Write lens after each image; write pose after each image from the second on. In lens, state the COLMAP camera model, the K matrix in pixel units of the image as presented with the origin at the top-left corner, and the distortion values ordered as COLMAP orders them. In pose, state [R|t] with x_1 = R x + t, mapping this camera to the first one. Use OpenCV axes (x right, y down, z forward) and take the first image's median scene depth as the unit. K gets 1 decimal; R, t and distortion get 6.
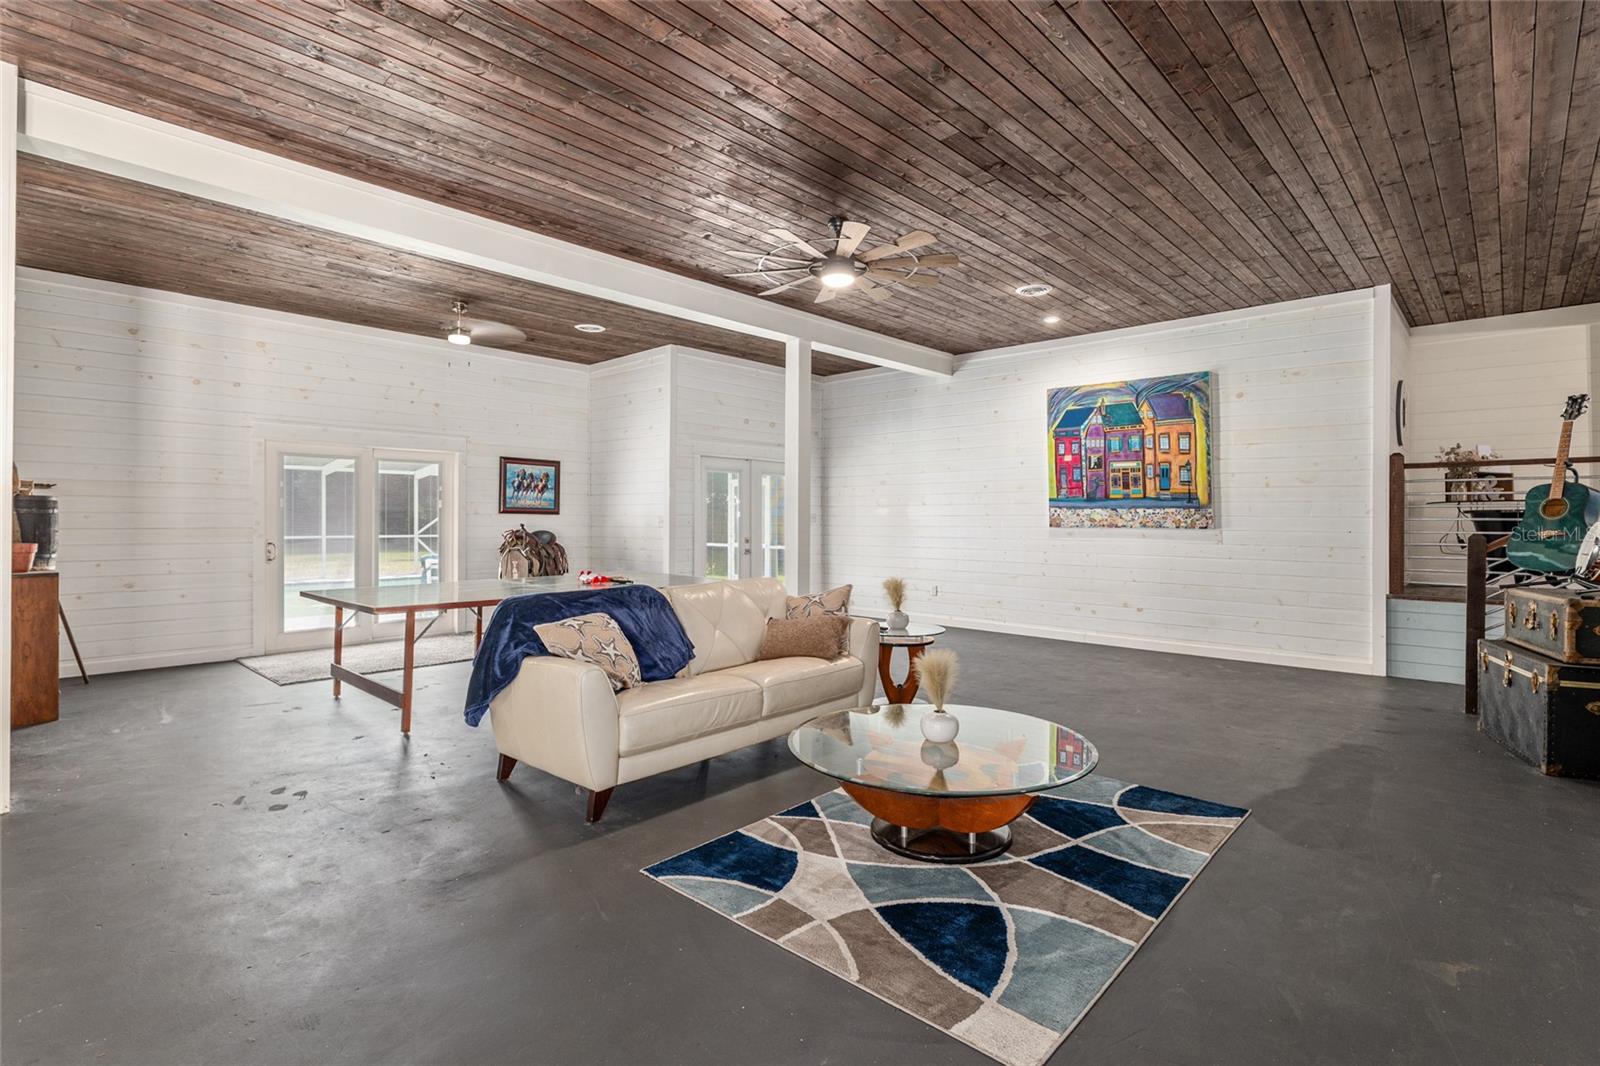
lens RADIAL K [[755.2, 0, 797.3], [0, 755.2, 523.2], [0, 0, 1]] dist [0.000076, -0.000470]
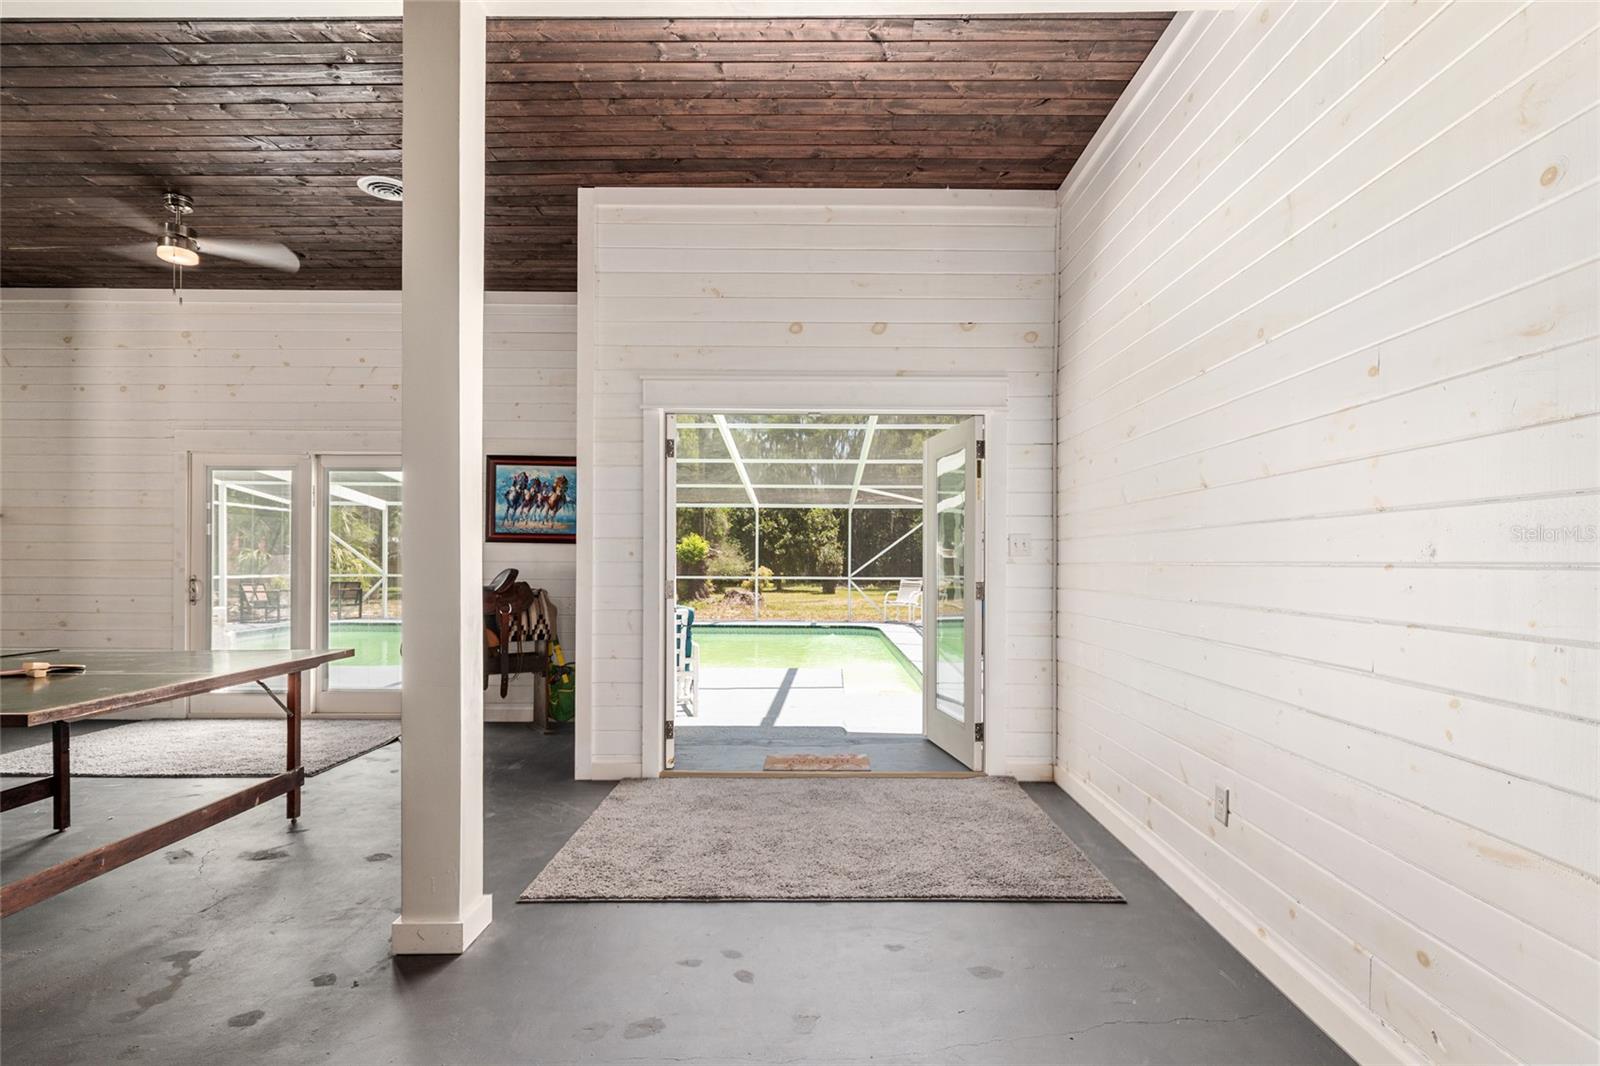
lens RADIAL K [[780.3, 0, 813.3], [0, 780.3, 568.9], [0, 0, 1]] dist [0.002260, -0.000552]
pose [[0.688258, 0.007225, -0.725430, 0.339316], [-0.006211, 0.999972, 0.004067, 0.006878], [0.725439, 0.001706, 0.688284, 0.851369]]
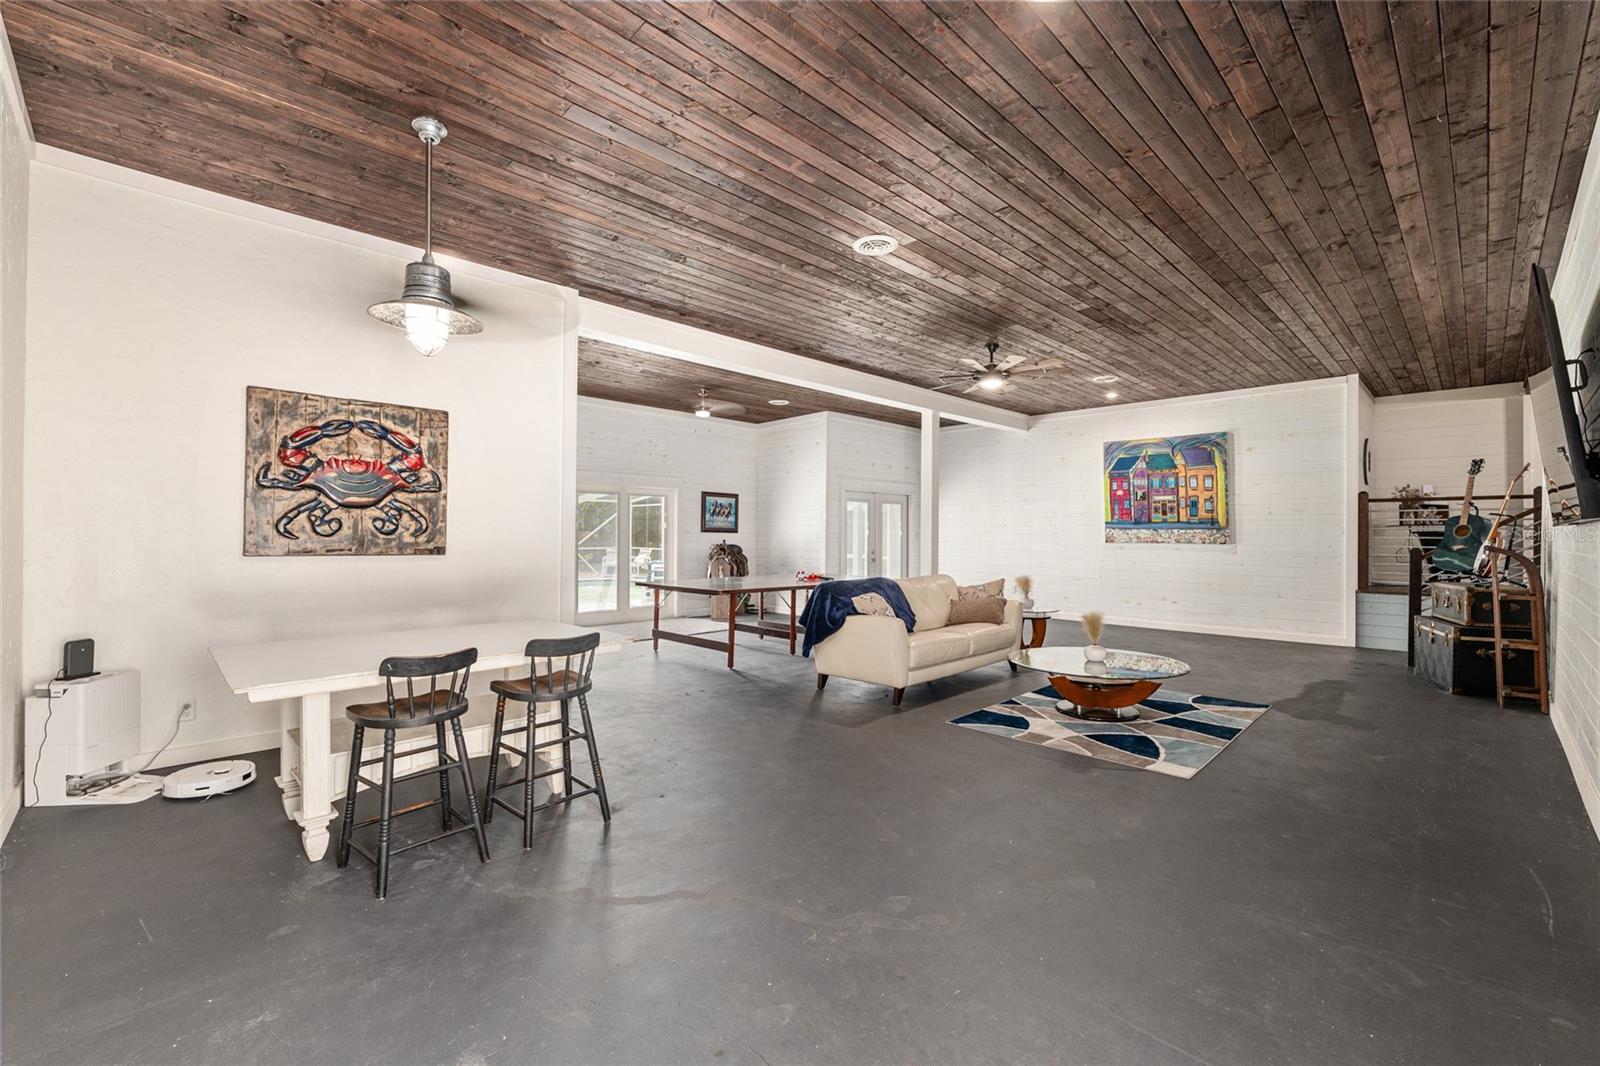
lens RADIAL K [[667.1, 0, 790.5], [0, 667.1, 538.0], [0, 0, 1]] dist [-0.012805, 0.000132]
pose [[0.998662, 0.001880, -0.051671, -0.190850], [-0.001970, 0.999997, -0.001679, -0.000161], [0.051668, 0.001779, 0.998663, -0.259321]]
